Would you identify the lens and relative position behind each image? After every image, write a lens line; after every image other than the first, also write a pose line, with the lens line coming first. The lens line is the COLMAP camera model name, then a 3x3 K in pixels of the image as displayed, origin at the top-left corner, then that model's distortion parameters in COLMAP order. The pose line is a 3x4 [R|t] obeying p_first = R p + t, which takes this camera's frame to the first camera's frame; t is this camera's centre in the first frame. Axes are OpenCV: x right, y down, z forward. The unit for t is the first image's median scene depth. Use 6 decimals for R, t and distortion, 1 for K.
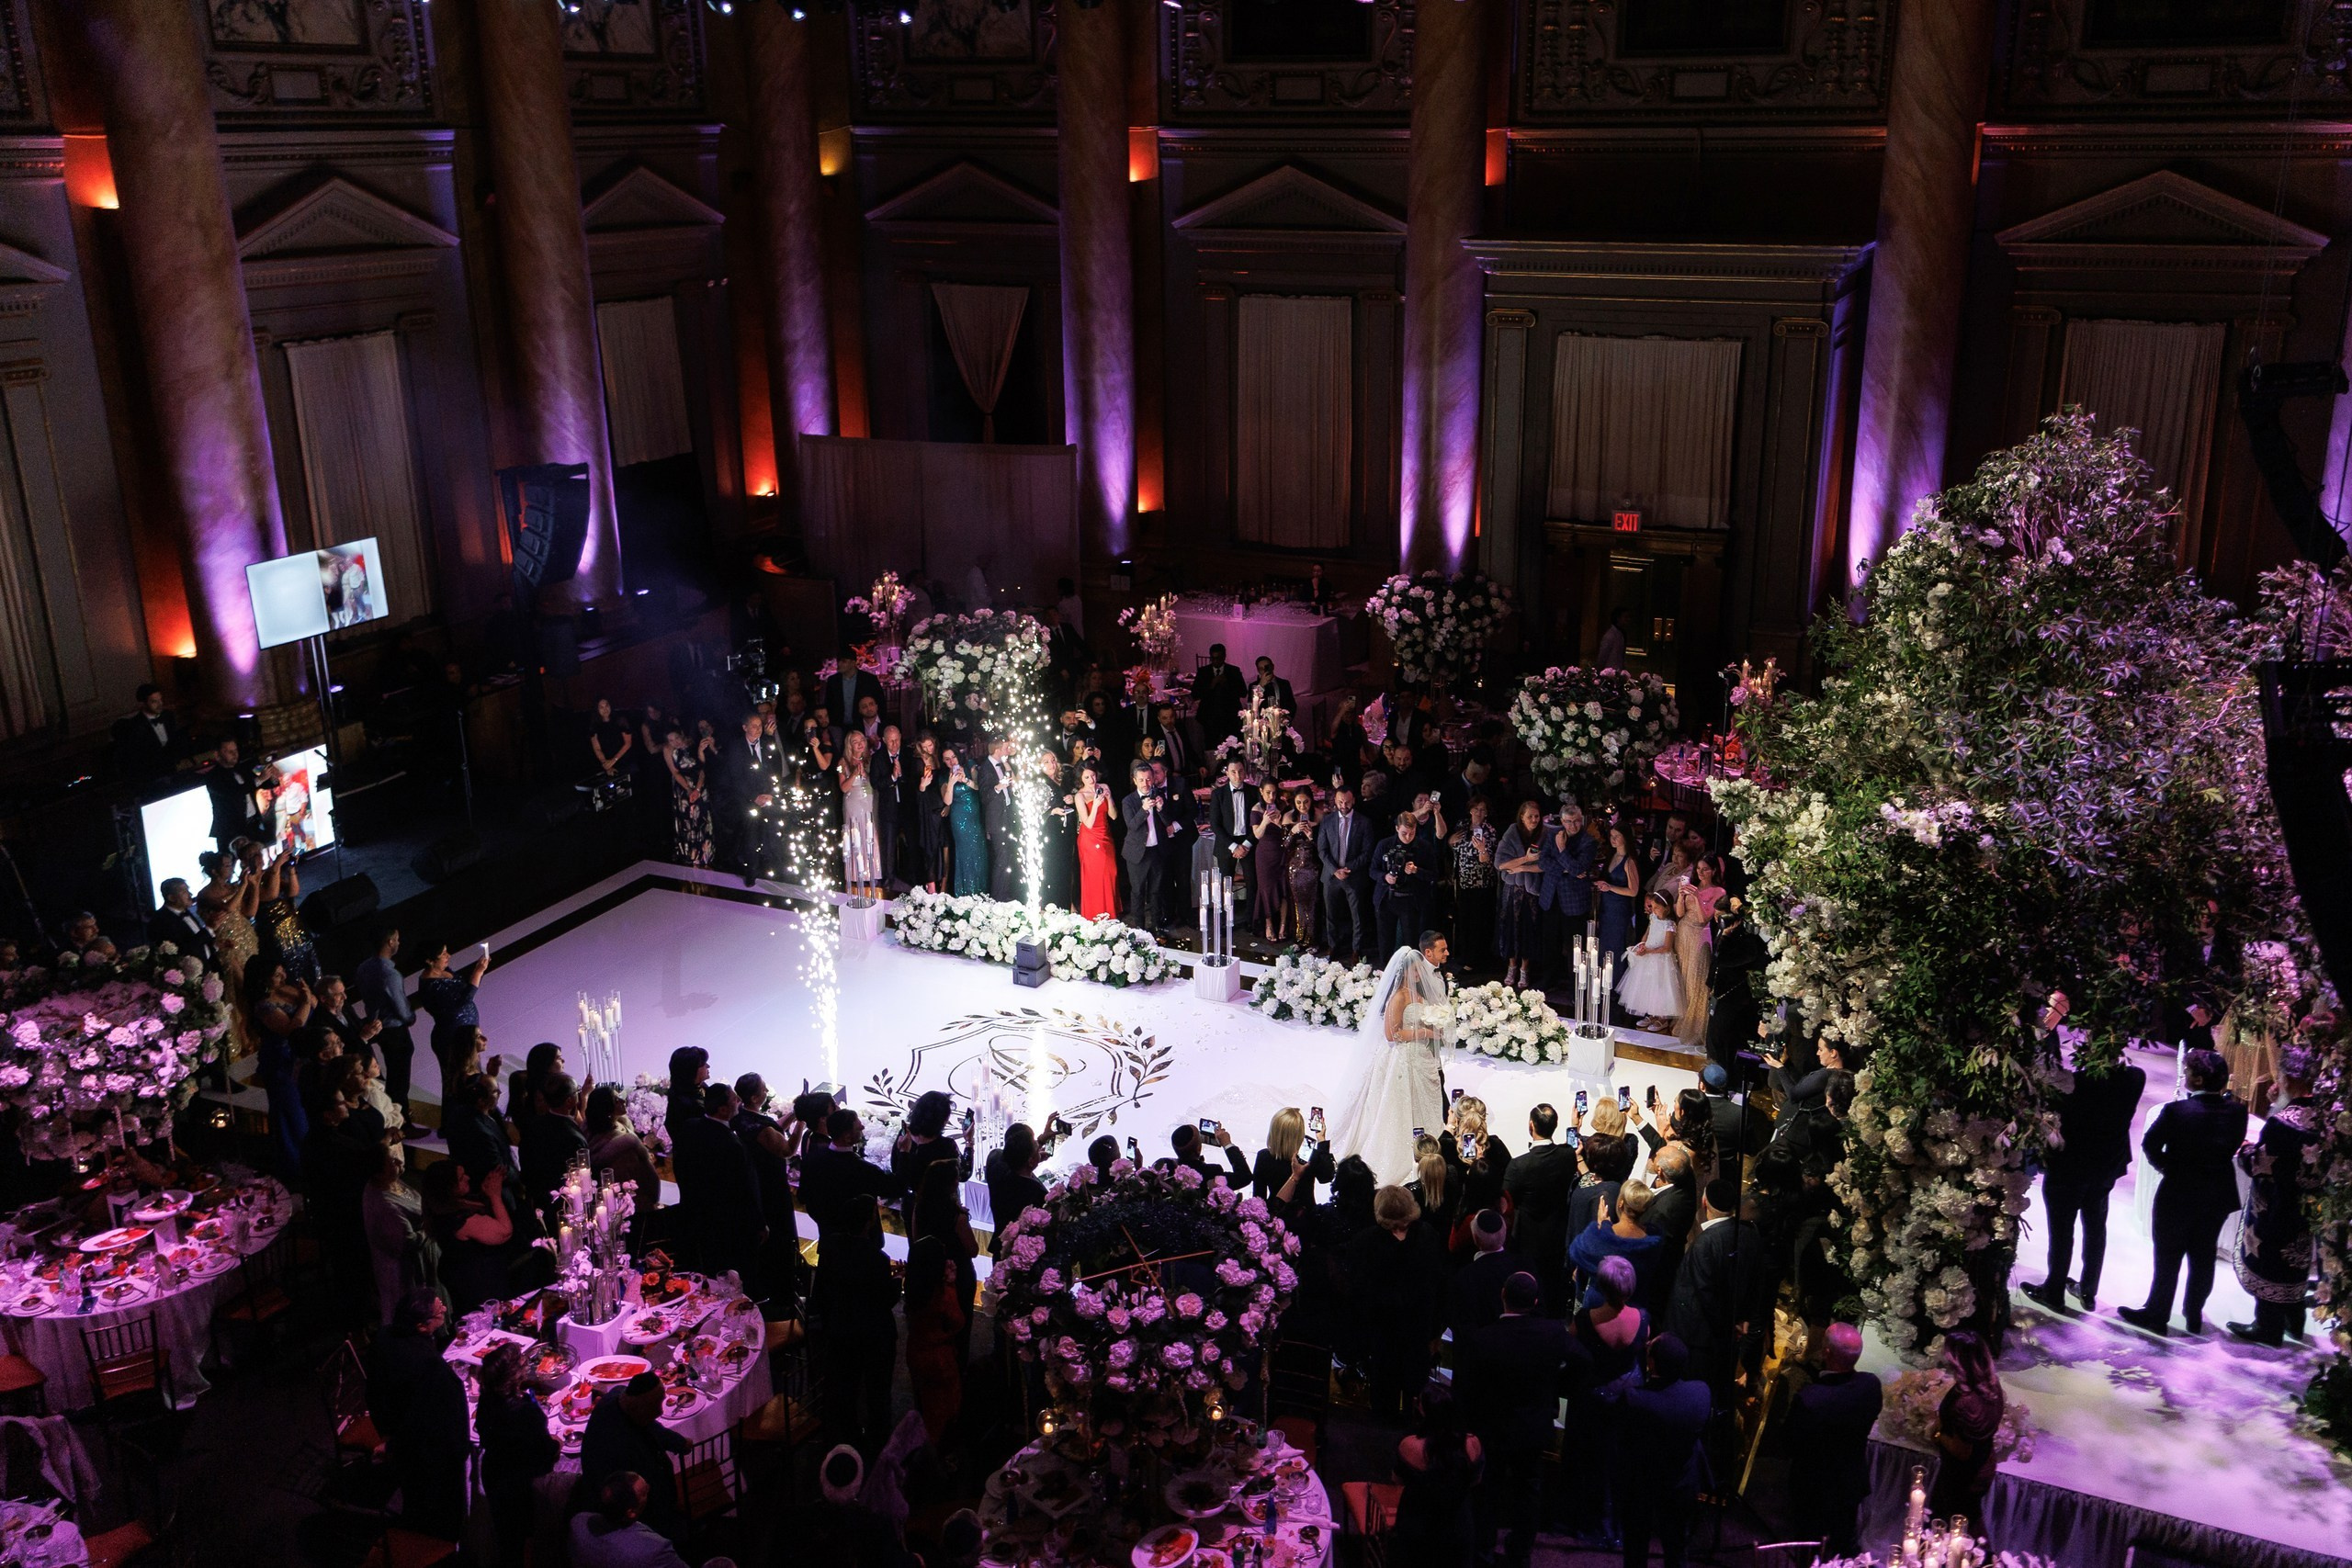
lens RADIAL K [[2068.9, 0, 1178.5], [0, 2068.9, 847.7], [0, 0, 1]] dist [0.042794, -0.003338]
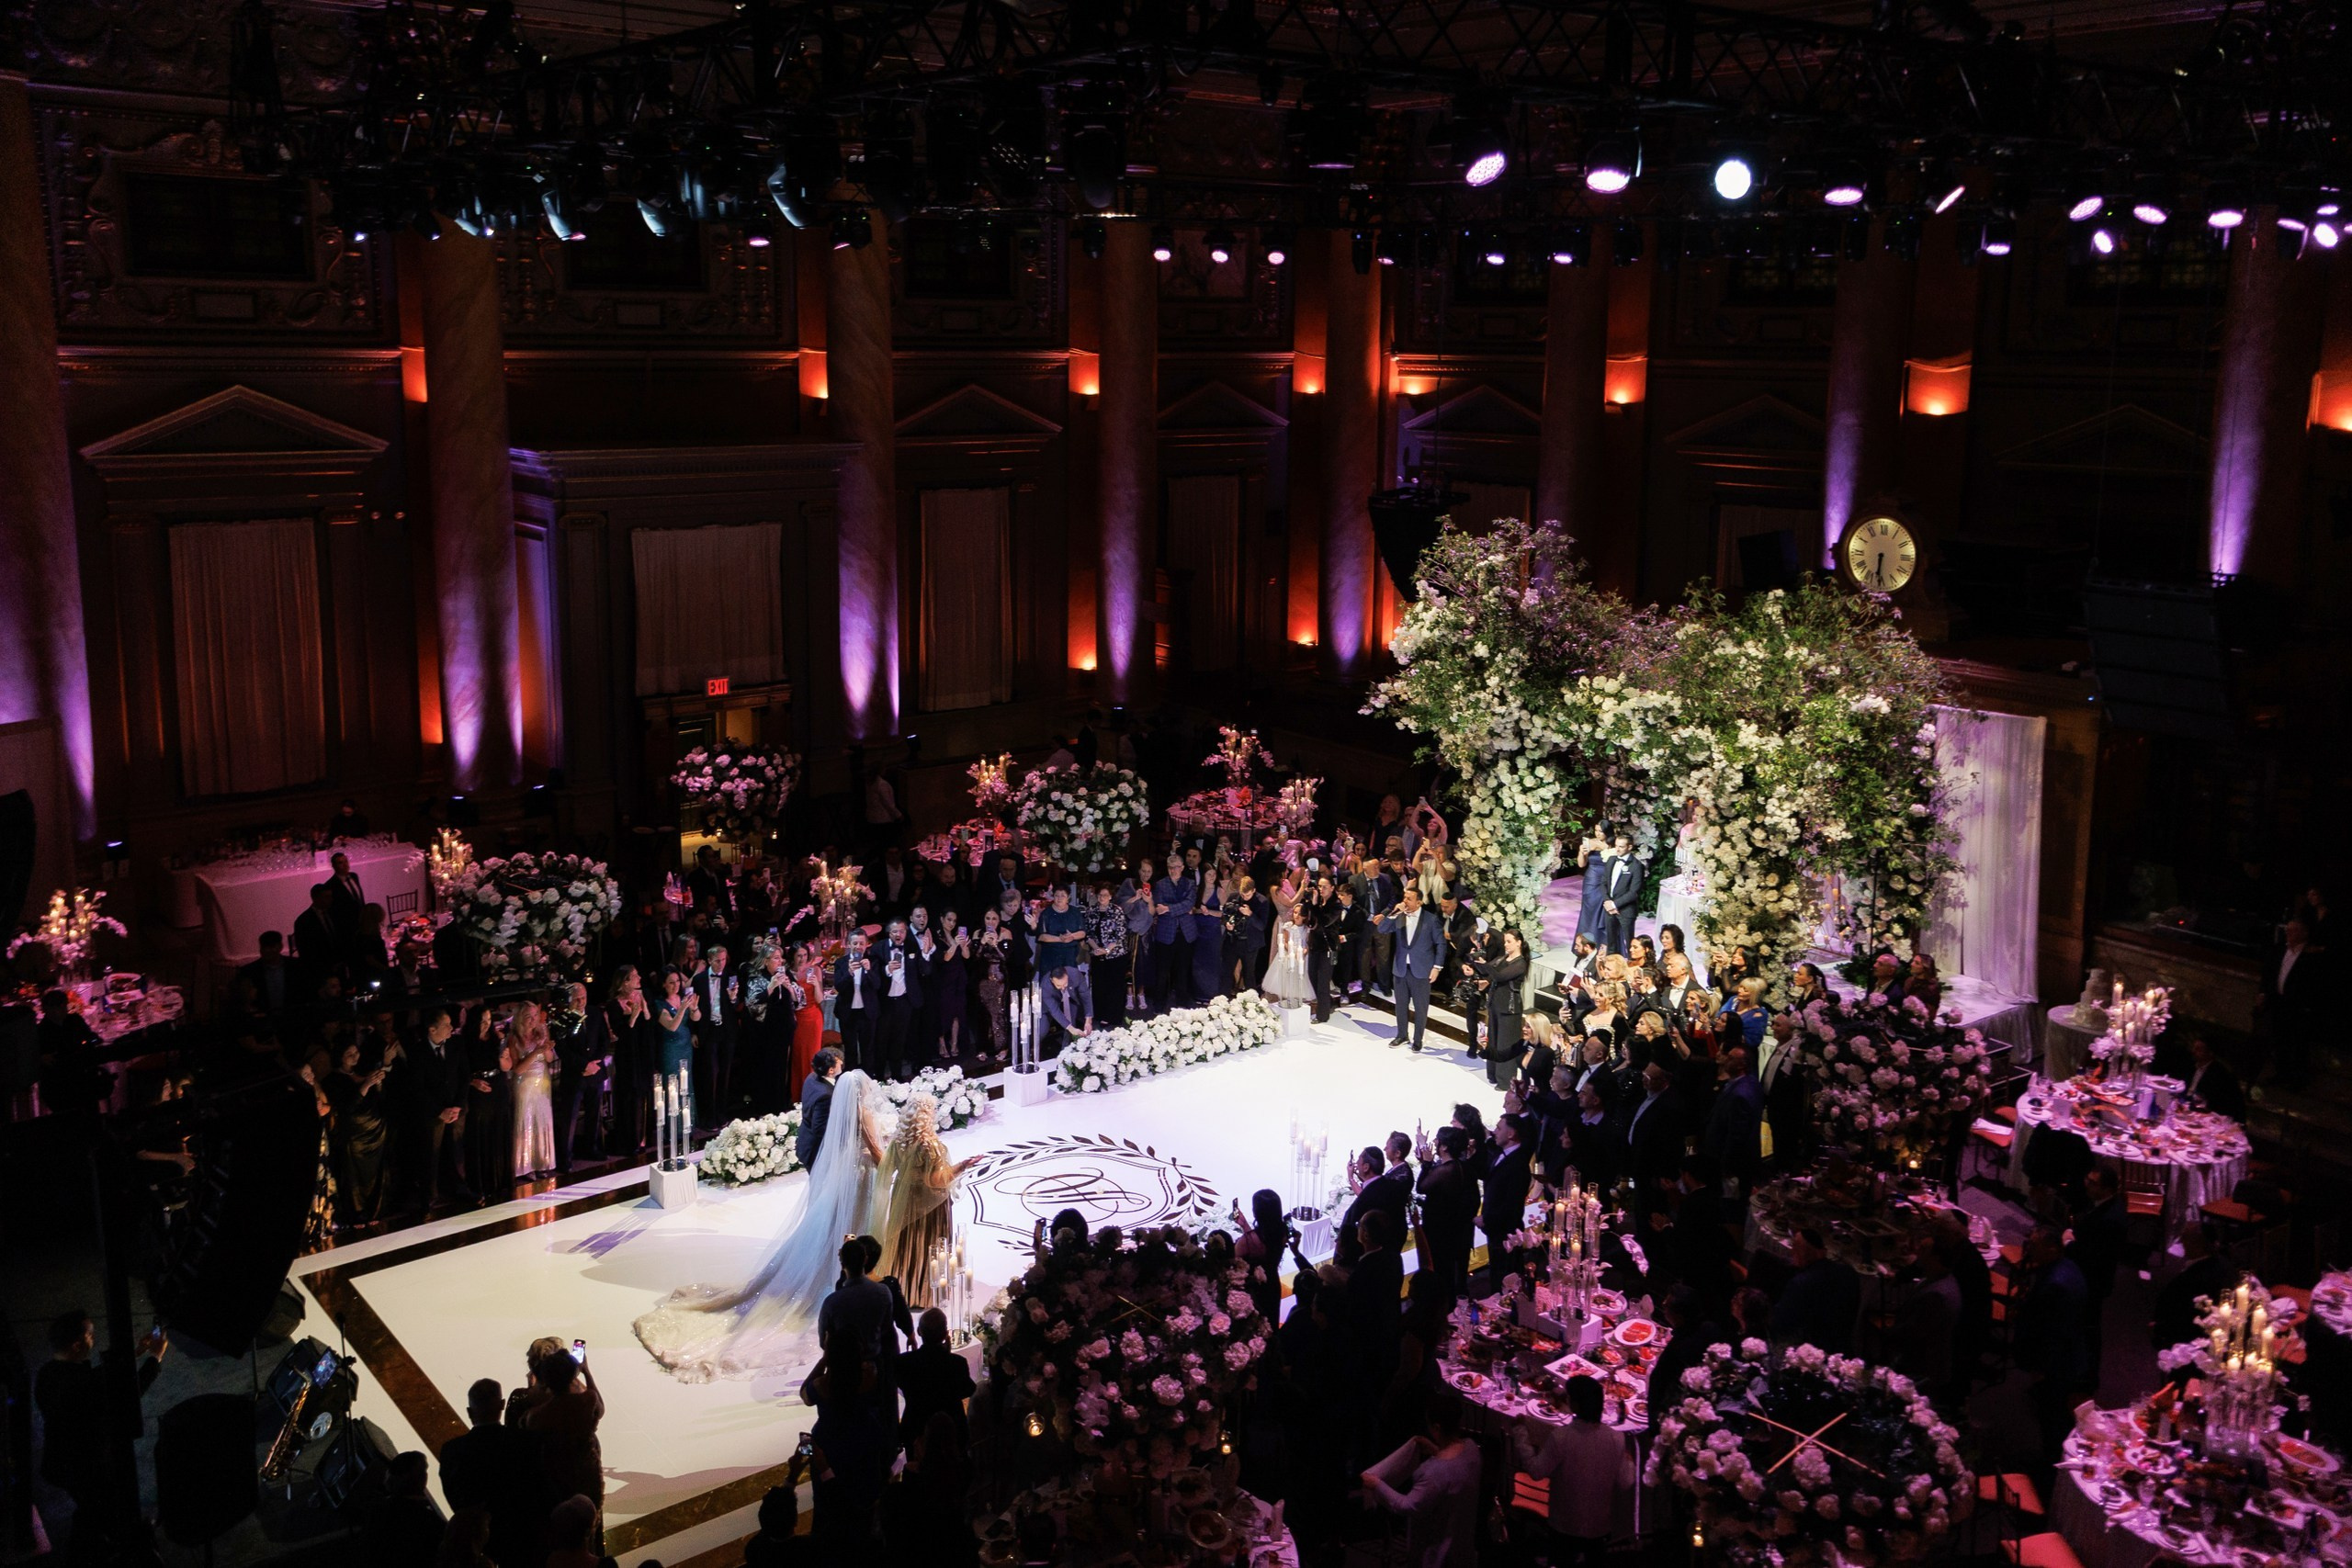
lens RADIAL K [[2007.7, 0, 1174.8], [0, 2007.7, 686.5], [0, 0, 1]] dist [0.135924, -0.000346]
pose [[0.493624, -0.149165, 0.856788, -0.610918], [0.291607, 0.956537, -0.001474, -0.085572], [-0.819330, 0.250573, 0.515667, 0.240983]]
